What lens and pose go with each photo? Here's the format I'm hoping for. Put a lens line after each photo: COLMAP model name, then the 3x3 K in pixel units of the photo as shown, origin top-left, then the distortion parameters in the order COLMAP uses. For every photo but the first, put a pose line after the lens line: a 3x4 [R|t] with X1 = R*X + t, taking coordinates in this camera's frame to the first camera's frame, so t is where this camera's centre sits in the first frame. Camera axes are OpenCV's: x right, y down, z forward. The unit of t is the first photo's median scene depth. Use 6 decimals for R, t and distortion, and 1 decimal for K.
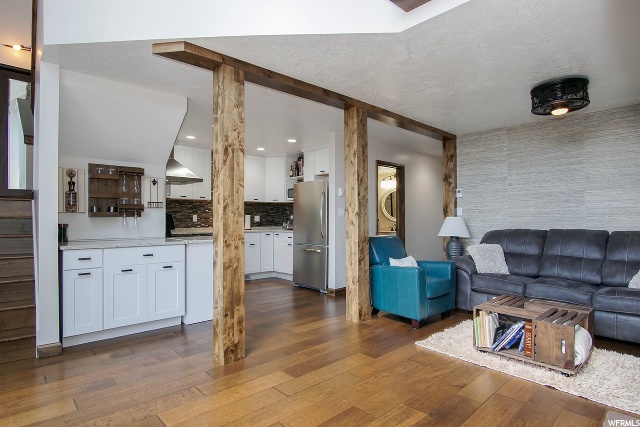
lens RADIAL K [[345.3, 0, 316.4], [0, 345.3, 215.7], [0, 0, 1]] dist [-0.023185, 0.001305]
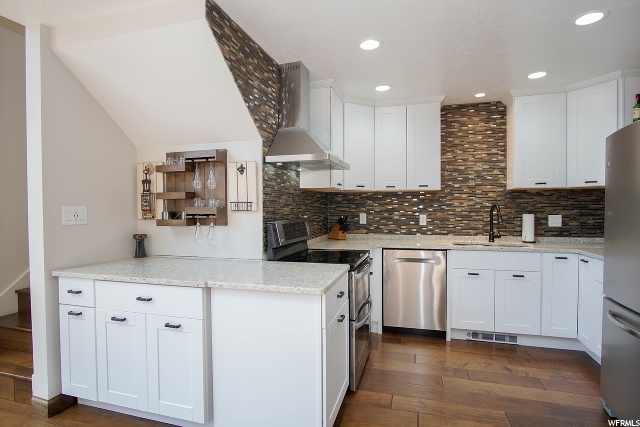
lens RADIAL K [[345.3, 0, 316.4], [0, 345.3, 215.7], [0, 0, 1]] dist [-0.023185, 0.001305]
pose [[0.523857, 0.016569, -0.851645, 0.124495], [0.012355, 0.999558, 0.027046, -0.031034], [0.851717, -0.024690, 0.523421, 0.817775]]
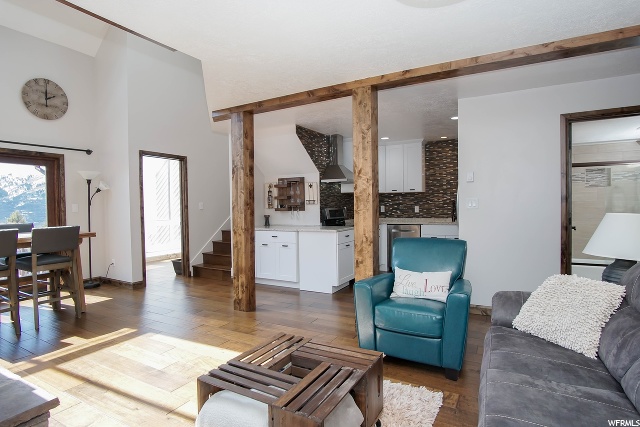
lens RADIAL K [[345.3, 0, 316.4], [0, 345.3, 215.7], [0, 0, 1]] dist [-0.023185, 0.001305]
pose [[0.315556, 0.022814, -0.948633, 0.895801], [0.022384, 0.999254, 0.031477, -0.020662], [0.948643, -0.031167, 0.314810, 0.597352]]
